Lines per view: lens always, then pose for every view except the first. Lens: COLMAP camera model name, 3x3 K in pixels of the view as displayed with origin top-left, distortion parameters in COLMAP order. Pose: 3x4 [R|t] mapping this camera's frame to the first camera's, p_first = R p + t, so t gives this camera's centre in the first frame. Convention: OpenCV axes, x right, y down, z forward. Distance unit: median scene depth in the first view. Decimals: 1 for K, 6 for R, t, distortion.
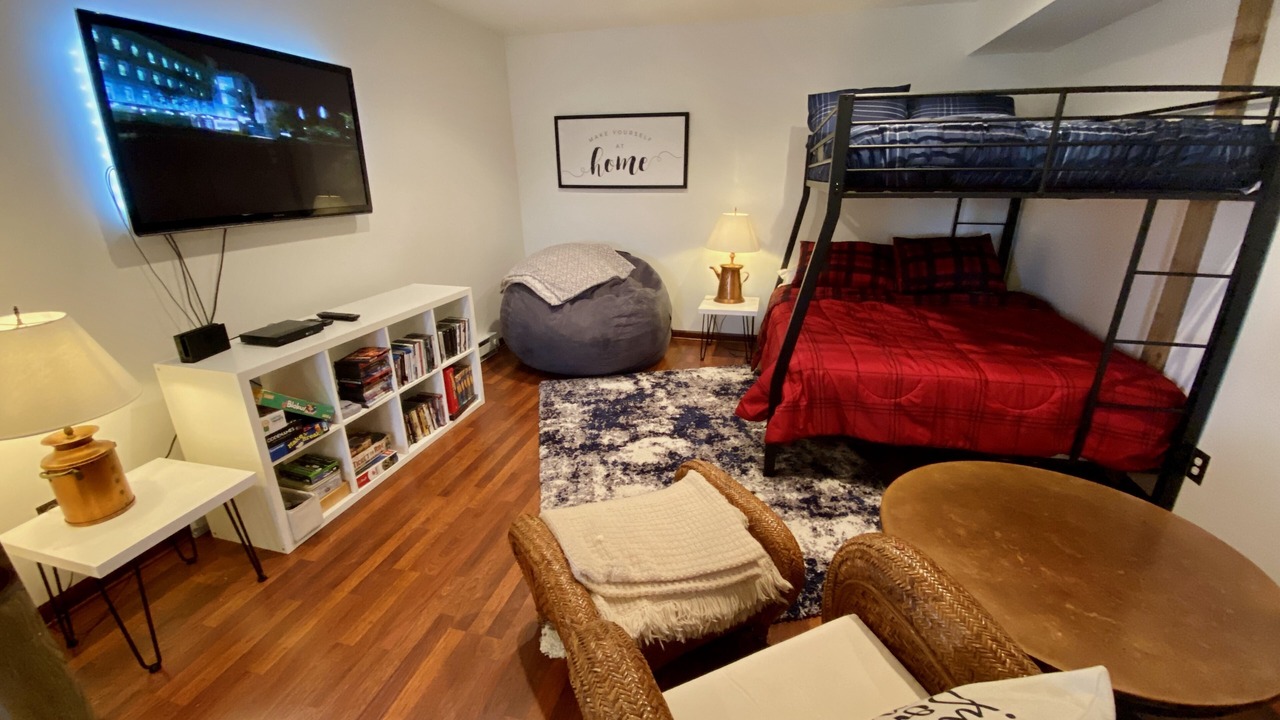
lens RADIAL K [[516.7, 0, 641.8], [0, 516.7, 369.7], [0, 0, 1]] dist [0.027823, -0.019877]
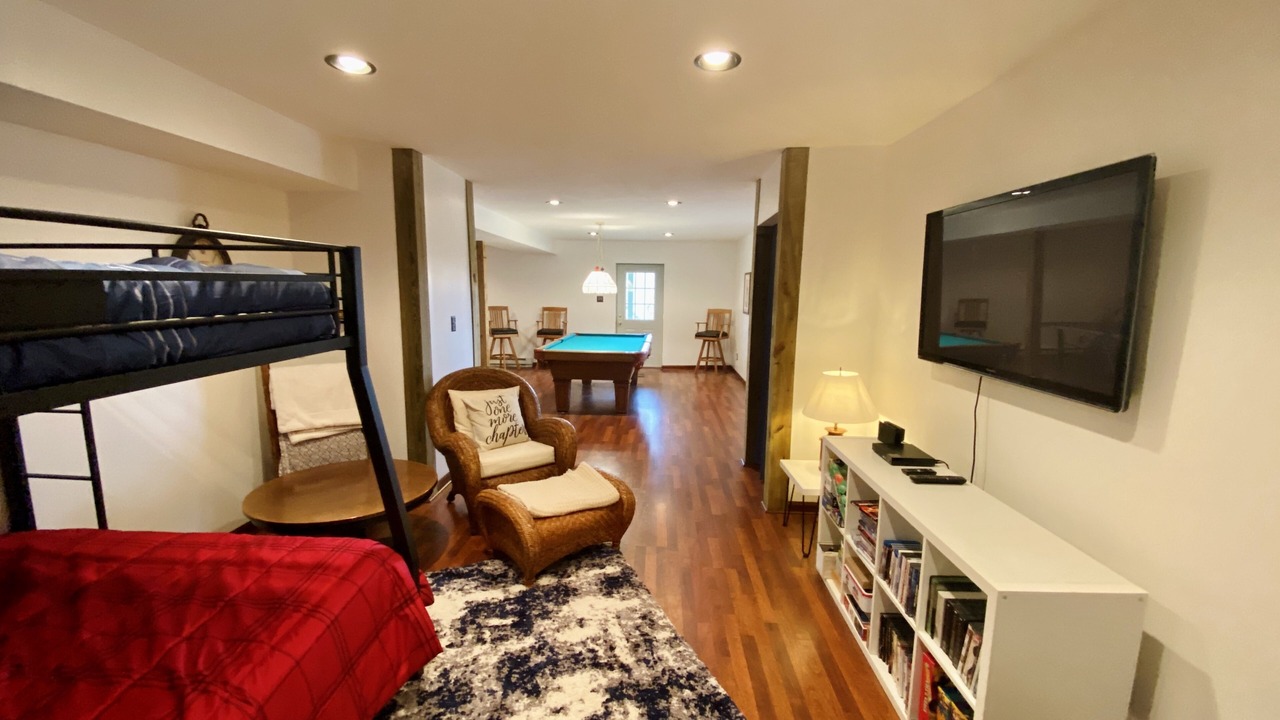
lens RADIAL K [[516.7, 0, 641.8], [0, 516.7, 369.7], [0, 0, 1]] dist [0.027823, -0.019877]
pose [[-0.978574, 0.022139, -0.204703, 0.051030], [-0.080617, 0.873628, 0.479870, -0.579546], [0.189458, 0.486091, -0.853124, 1.405826]]
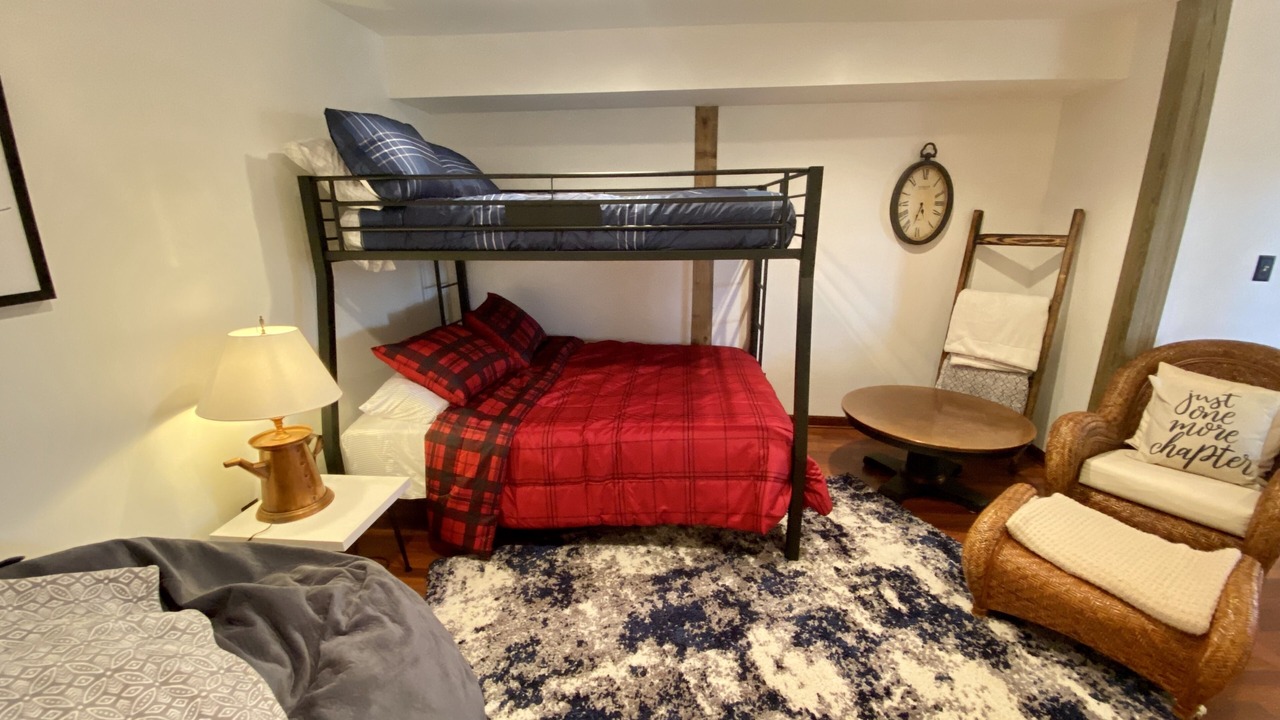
lens RADIAL K [[516.7, 0, 641.8], [0, 516.7, 369.7], [0, 0, 1]] dist [0.027823, -0.019877]
pose [[-0.165380, -0.282889, 0.944787, -0.449913], [0.346306, 0.880320, 0.324205, -0.443668], [-0.923429, 0.380803, -0.047621, 1.071501]]
